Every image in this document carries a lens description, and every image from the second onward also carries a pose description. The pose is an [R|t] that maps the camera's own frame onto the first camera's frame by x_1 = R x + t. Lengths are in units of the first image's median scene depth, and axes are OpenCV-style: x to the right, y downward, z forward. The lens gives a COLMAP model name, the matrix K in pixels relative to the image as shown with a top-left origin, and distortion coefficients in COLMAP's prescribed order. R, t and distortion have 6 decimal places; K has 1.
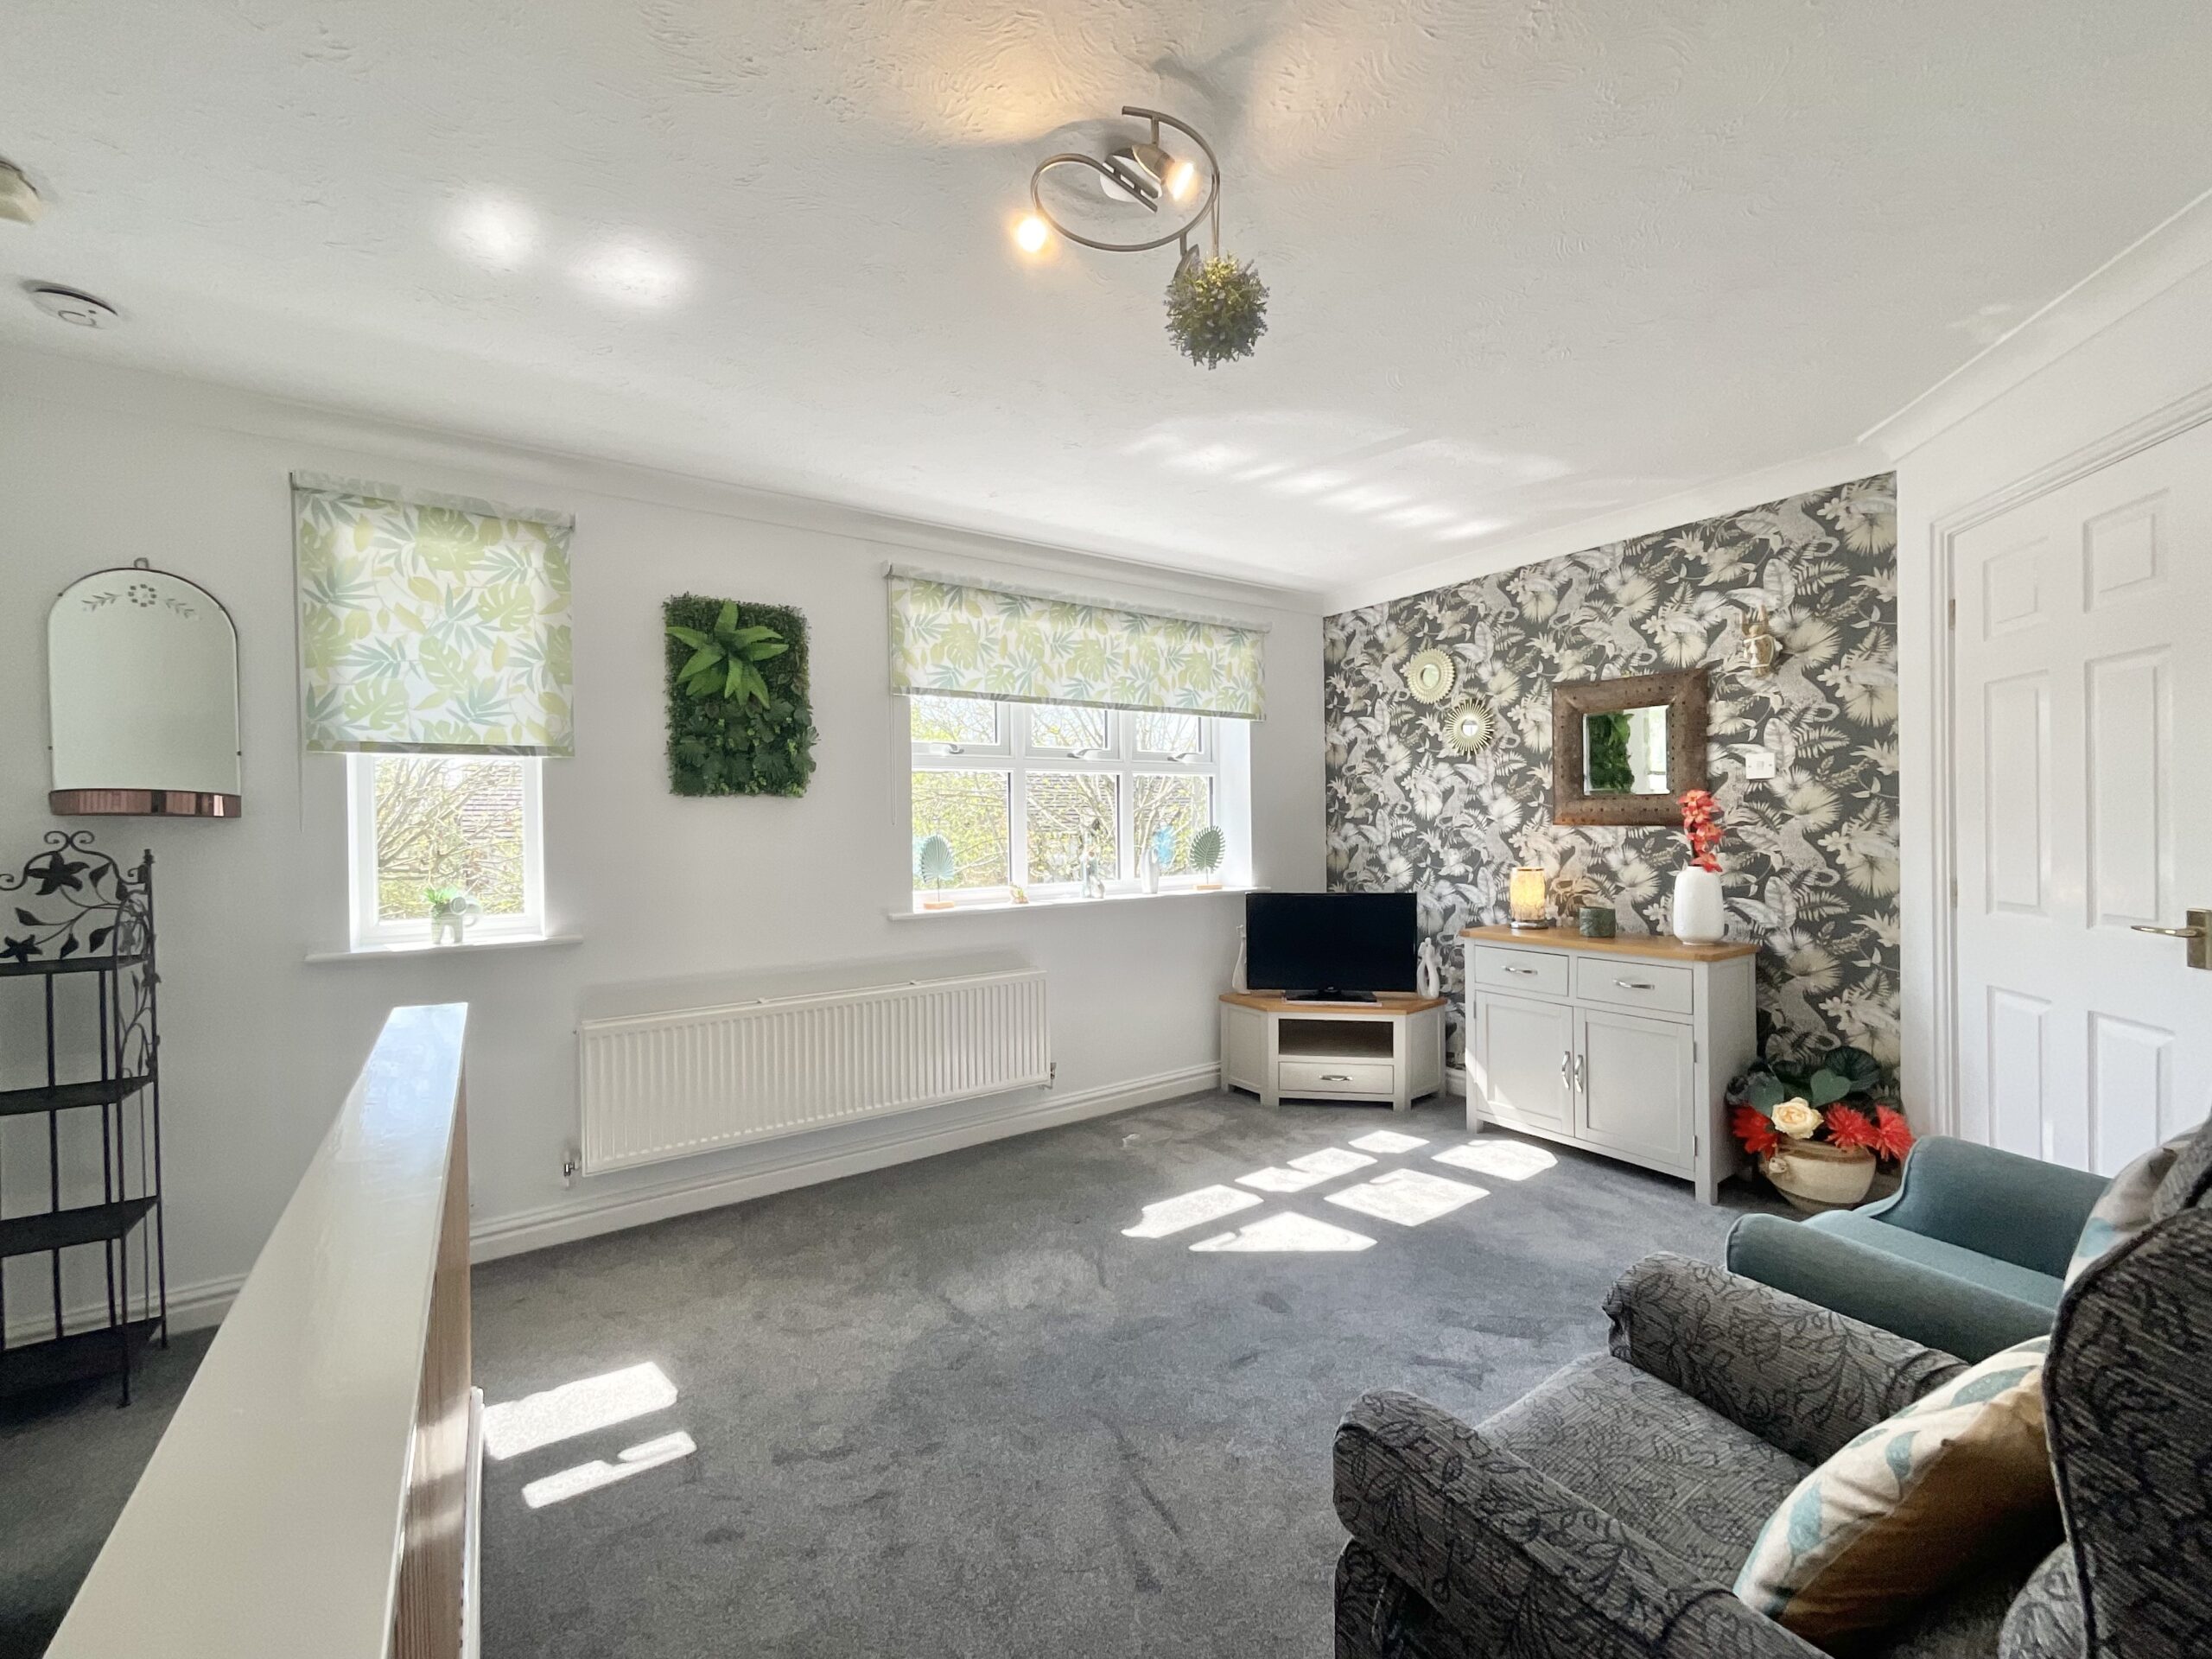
lens RADIAL K [[902.9, 0, 1101.4], [0, 902.9, 836.6], [0, 0, 1]] dist [0.002761, 0.000189]
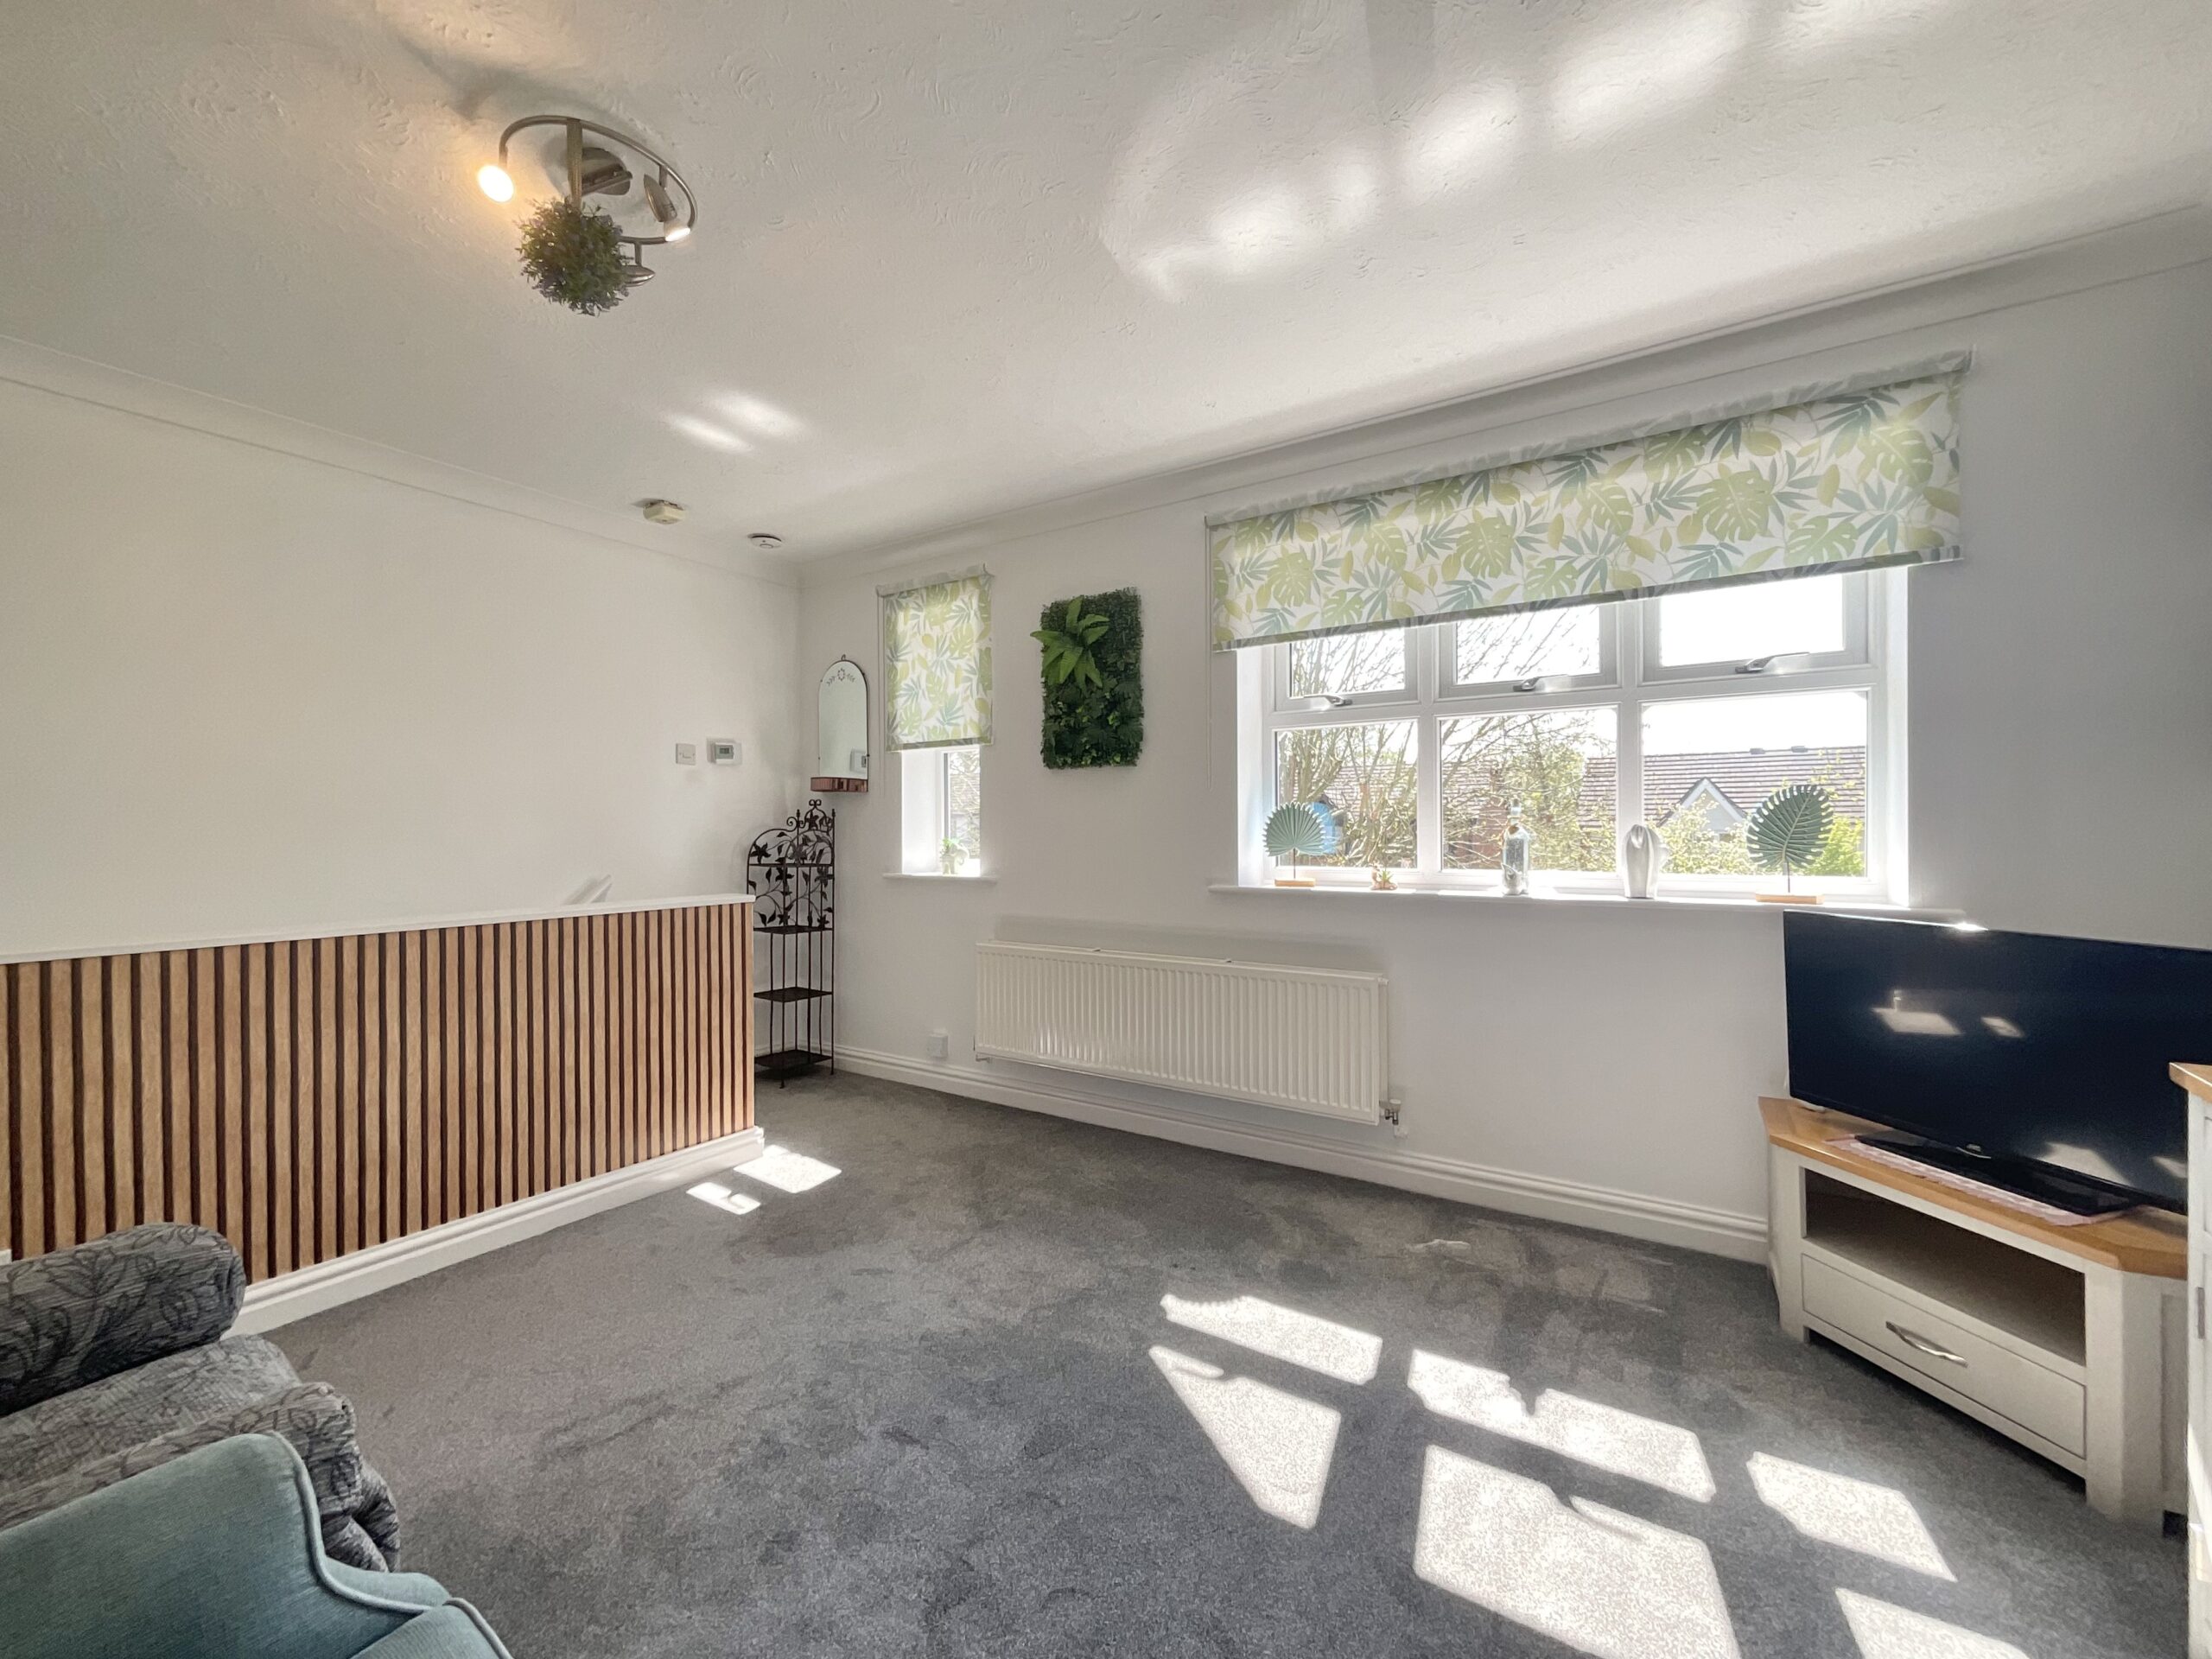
lens RADIAL K [[902.9, 0, 1110.2], [0, 902.9, 833.3], [0, 0, 1]] dist [0.002761, 0.000189]
pose [[0.377172, 0.017963, -0.925969, 0.658742], [-0.013915, 0.999809, 0.013728, 0.022327], [0.926039, 0.007707, 0.377350, 0.592417]]
